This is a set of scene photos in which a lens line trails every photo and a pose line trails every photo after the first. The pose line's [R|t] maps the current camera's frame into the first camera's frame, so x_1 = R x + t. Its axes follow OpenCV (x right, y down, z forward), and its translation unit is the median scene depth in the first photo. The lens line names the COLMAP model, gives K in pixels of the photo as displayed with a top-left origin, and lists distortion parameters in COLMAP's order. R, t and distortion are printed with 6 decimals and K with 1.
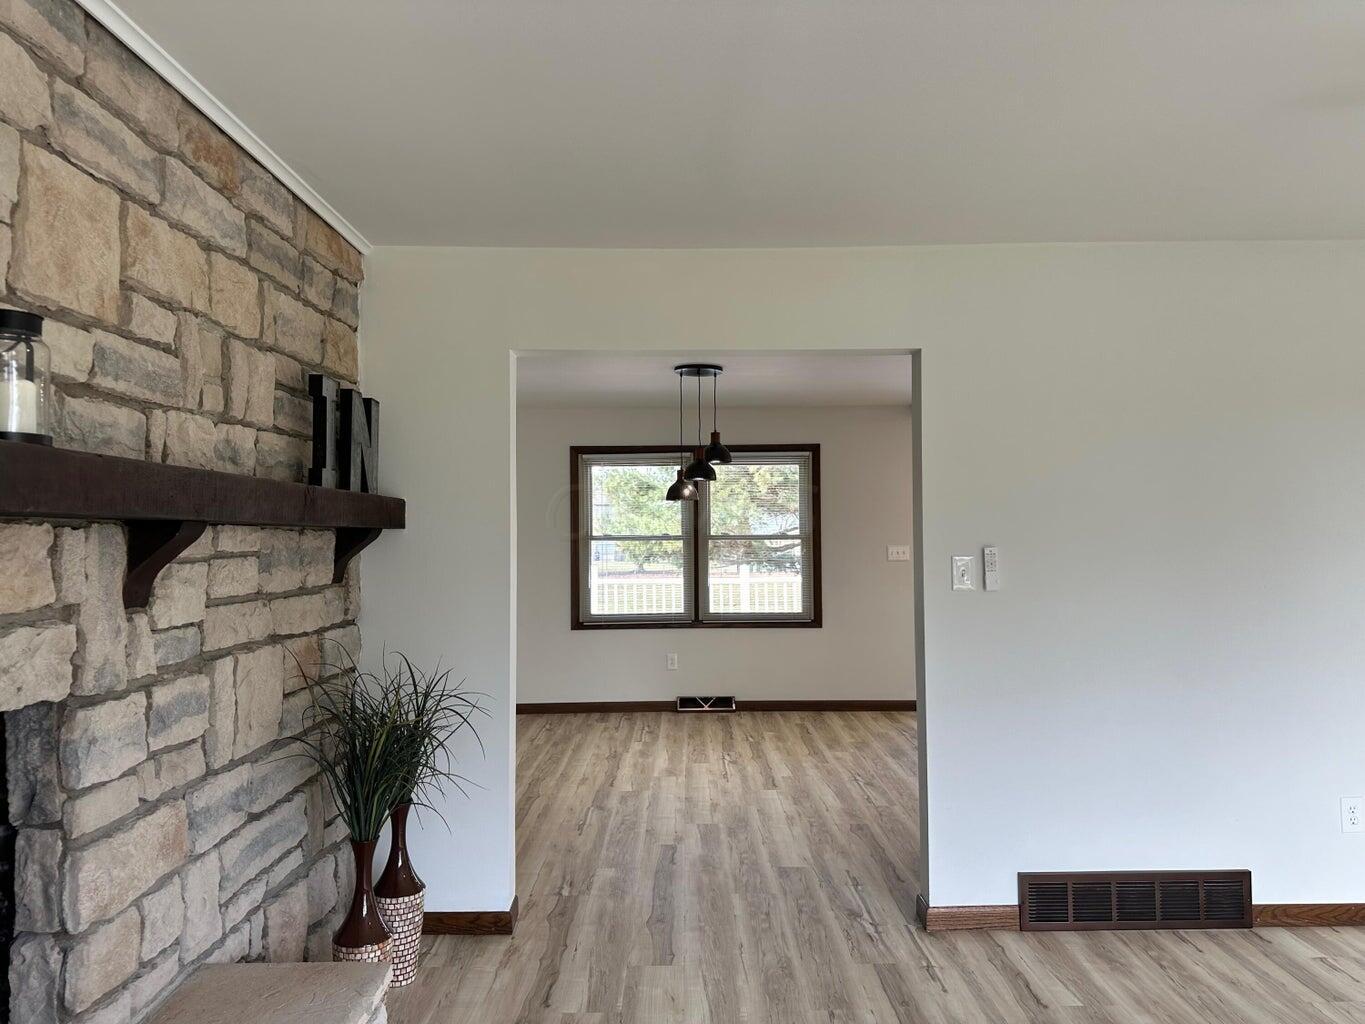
lens RADIAL K [[970.0, 0, 692.6], [0, 970.0, 504.1], [0, 0, 1]] dist [0.049862, -0.049950]
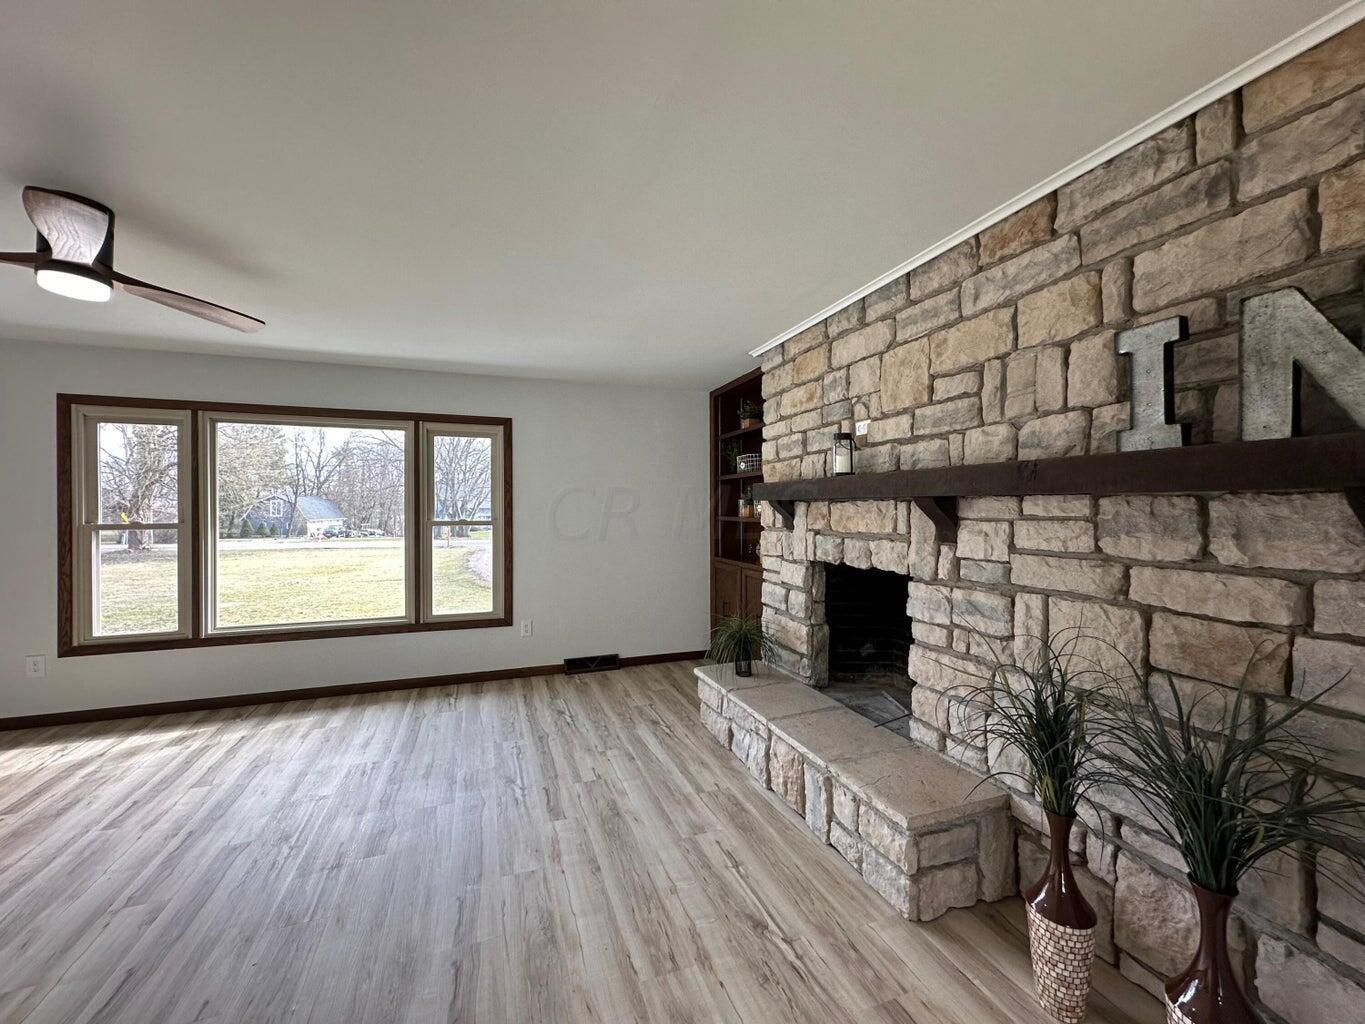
lens RADIAL K [[544.1, 0, 682.5], [0, 544.1, 512.0], [0, 0, 1]] dist [-0.002240, 0.000654]
pose [[-0.943053, 0.009309, -0.332511, 0.073557], [0.017799, 0.999588, -0.022496, 0.017351], [0.332165, -0.027134, -0.942831, 0.512848]]
